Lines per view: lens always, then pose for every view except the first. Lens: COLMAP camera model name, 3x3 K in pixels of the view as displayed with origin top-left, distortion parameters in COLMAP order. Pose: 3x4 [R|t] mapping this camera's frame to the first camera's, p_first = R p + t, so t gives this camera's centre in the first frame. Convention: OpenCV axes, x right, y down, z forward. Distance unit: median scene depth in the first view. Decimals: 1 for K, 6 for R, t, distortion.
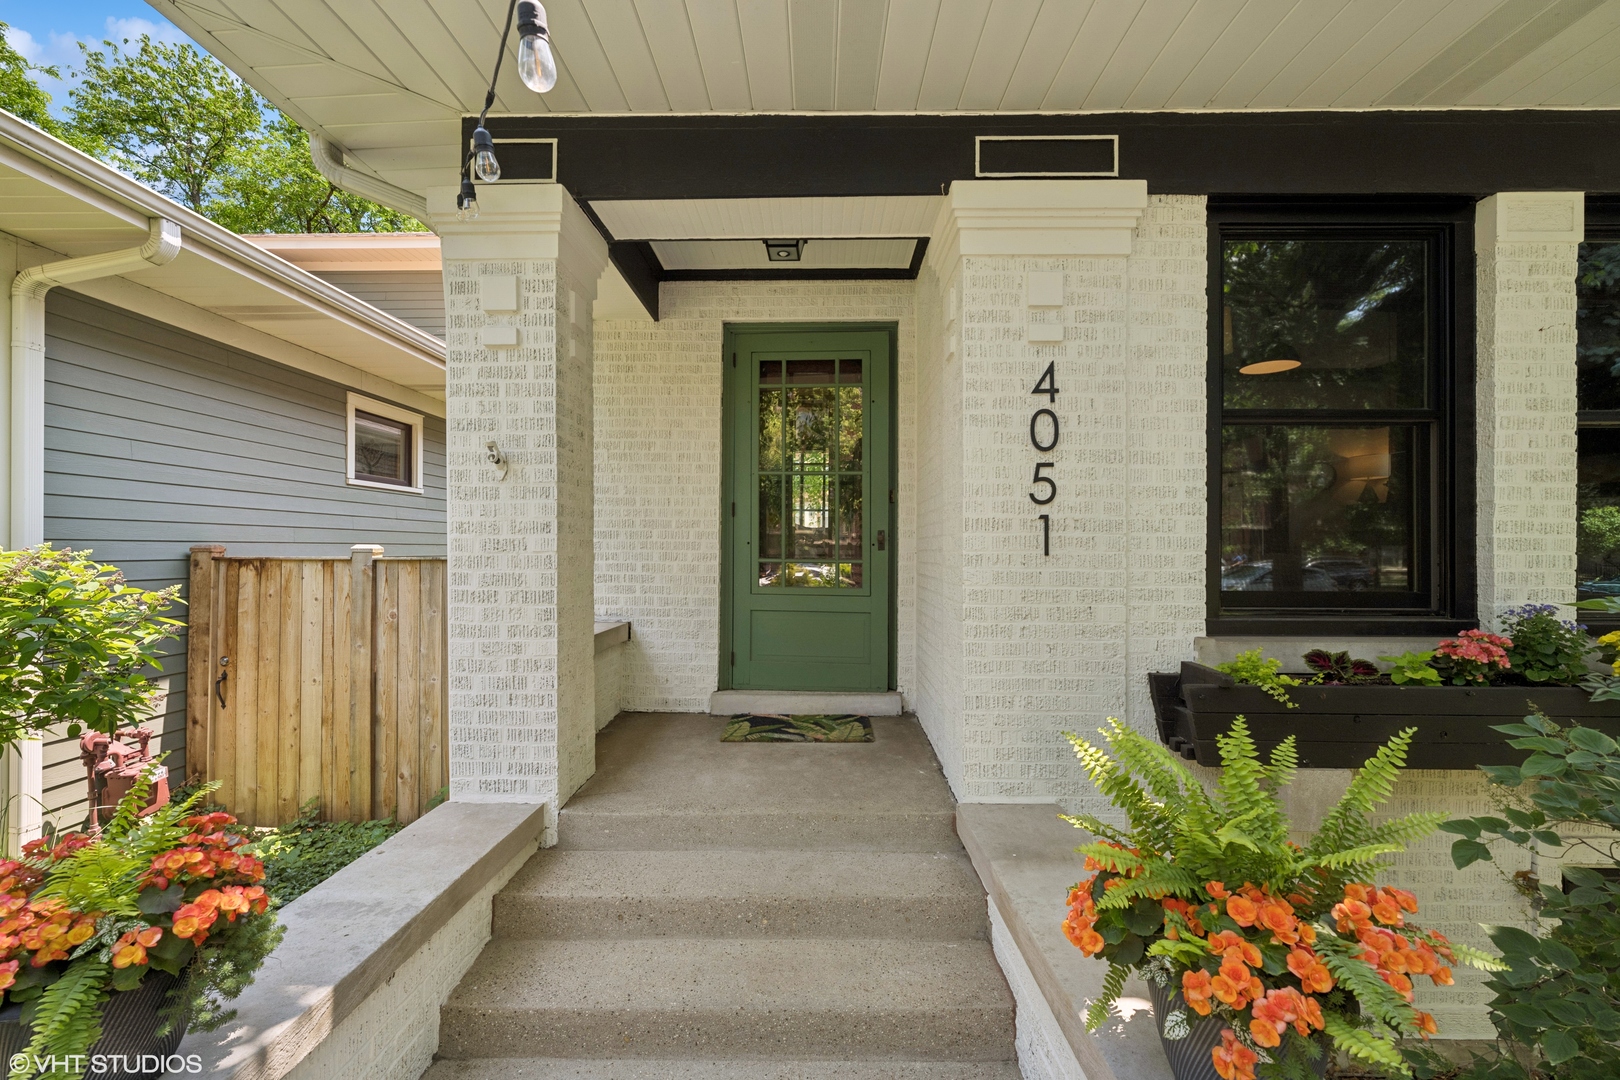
lens RADIAL K [[663.6, 0, 809.5], [0, 663.6, 547.5], [0, 0, 1]] dist [0.002312, 0.000197]
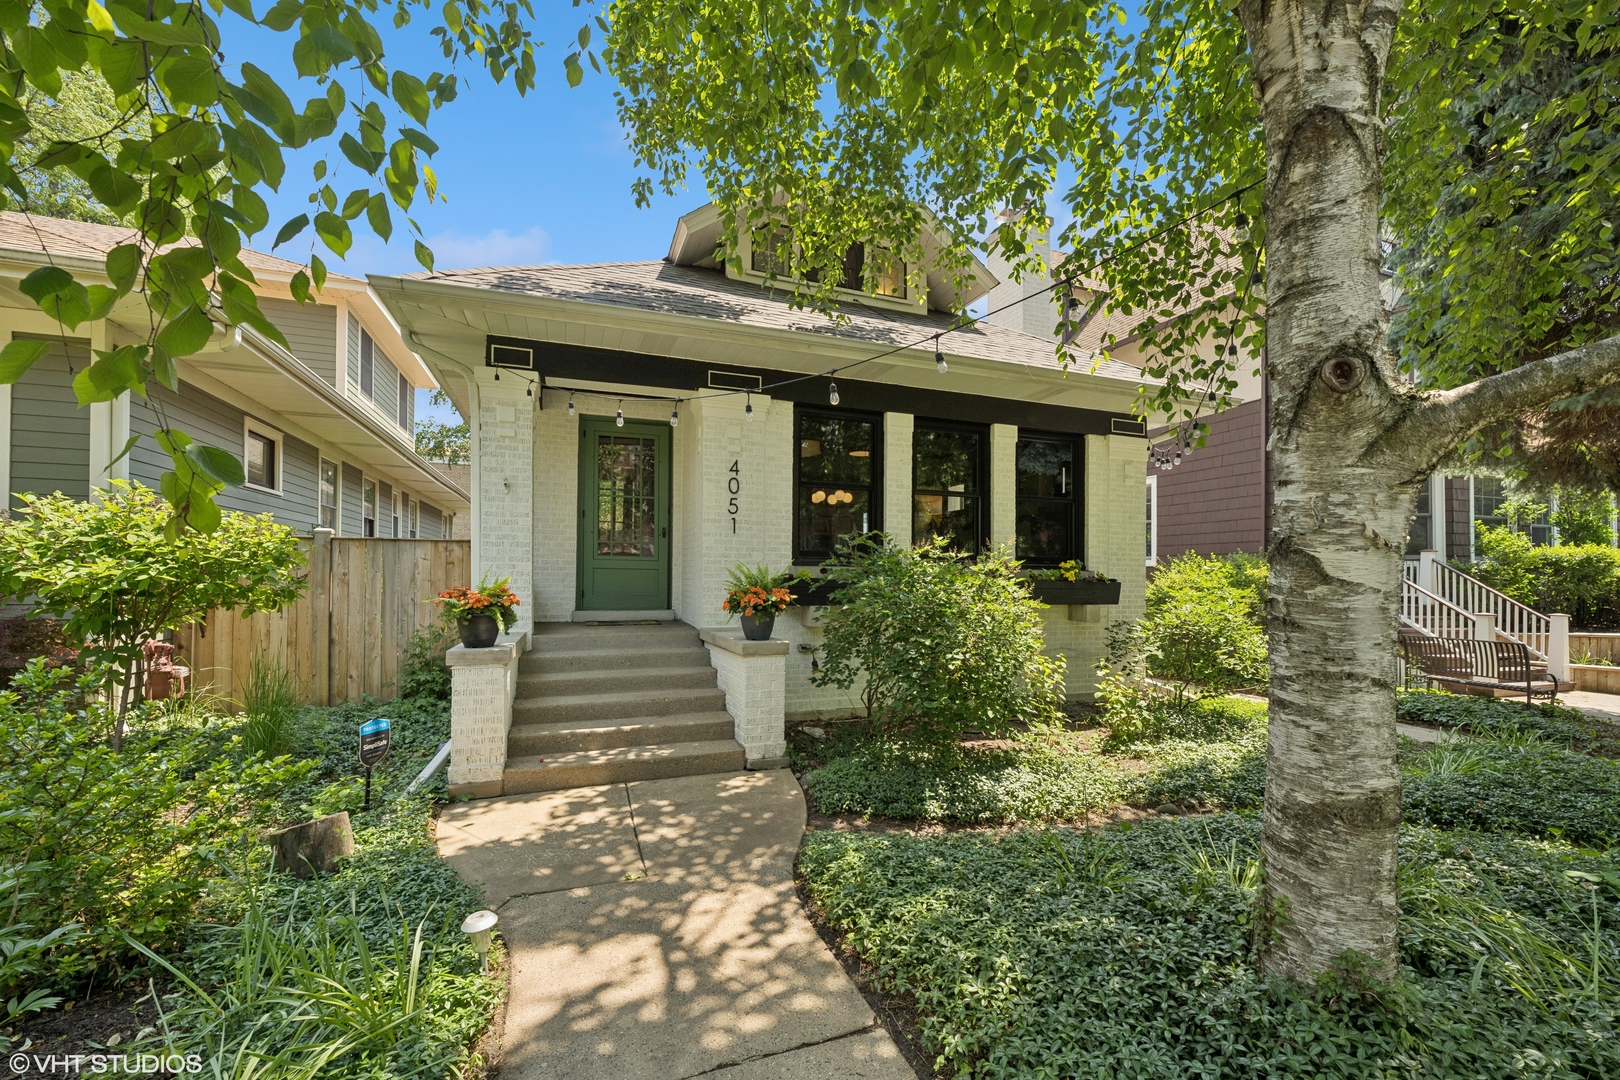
lens RADIAL K [[663.6, 0, 819.7], [0, 663.6, 573.2], [0, 0, 1]] dist [0.002312, 0.000197]
pose [[0.929170, 0.004175, 0.369629, -0.231589], [-0.005601, 0.999980, 0.002784, 0.124307], [-0.369611, -0.004657, 0.929175, -1.210613]]
